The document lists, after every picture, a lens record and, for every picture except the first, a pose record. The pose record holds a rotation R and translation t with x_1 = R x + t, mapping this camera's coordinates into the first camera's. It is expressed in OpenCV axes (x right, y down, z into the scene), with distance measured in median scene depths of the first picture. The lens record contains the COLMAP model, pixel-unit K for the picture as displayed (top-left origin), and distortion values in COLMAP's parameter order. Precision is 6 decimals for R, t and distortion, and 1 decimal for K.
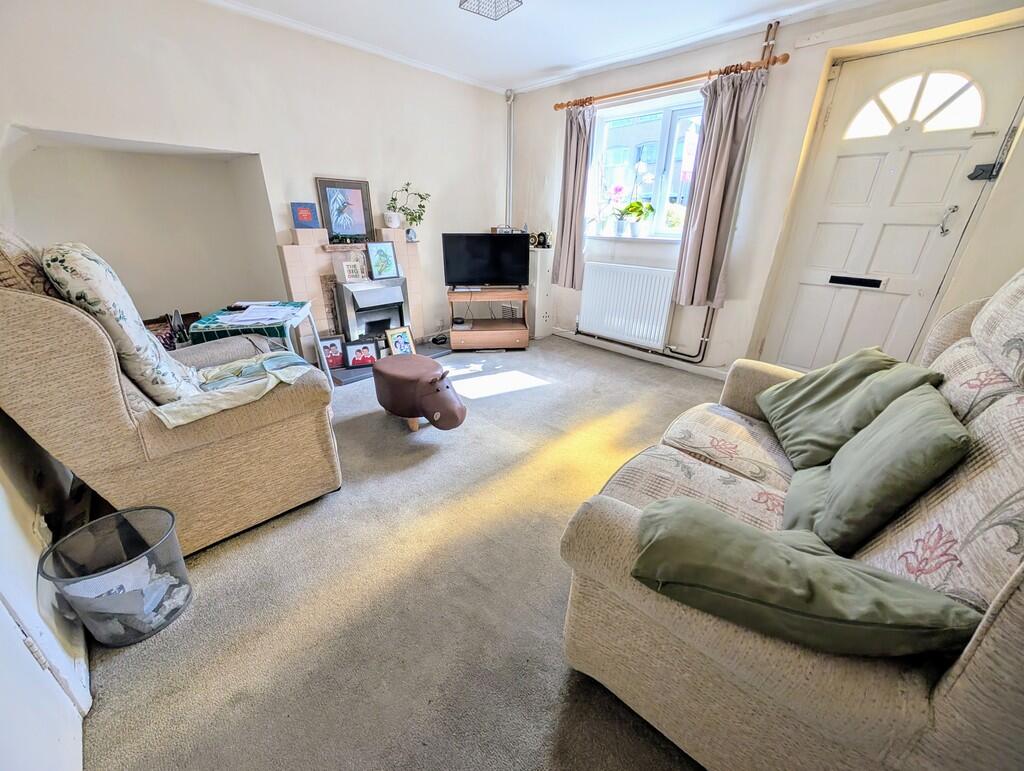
lens RADIAL K [[389.5, 0, 515.7], [0, 389.5, 379.8], [0, 0, 1]] dist [0.005514, 0.000201]
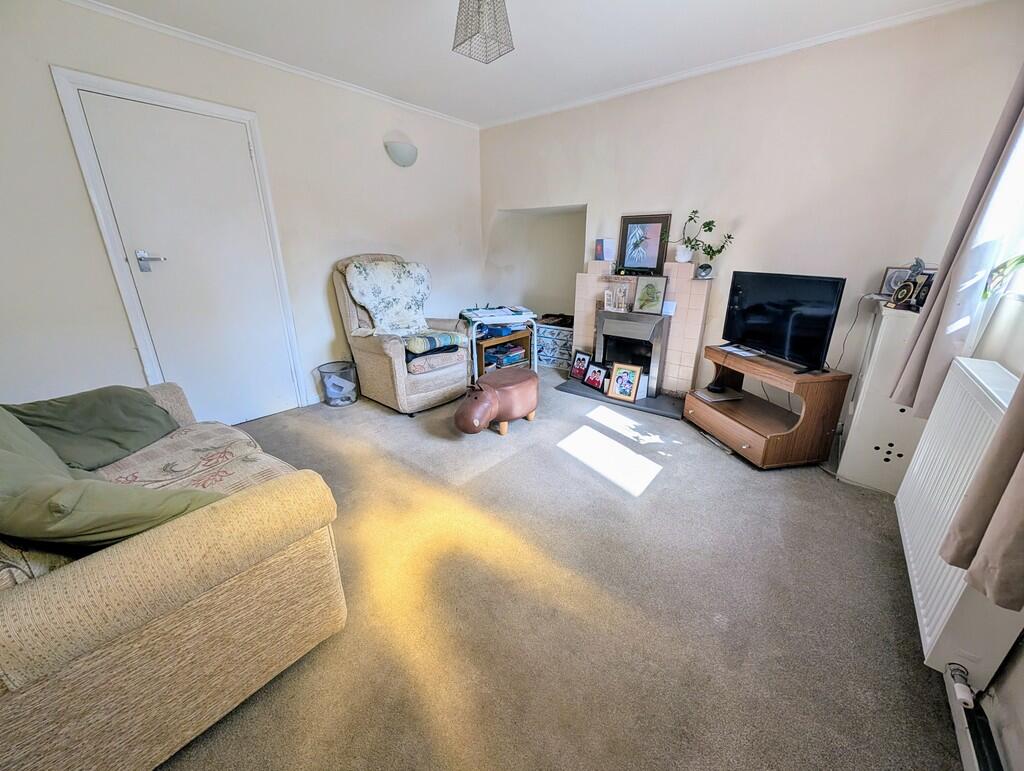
lens RADIAL K [[389.5, 0, 515.7], [0, 389.5, 379.8], [0, 0, 1]] dist [0.005514, 0.000201]
pose [[0.086188, 0.307242, -0.947720, 0.604289], [-0.383525, 0.888183, 0.253062, -0.244318], [0.919500, 0.341664, 0.194385, 0.603382]]
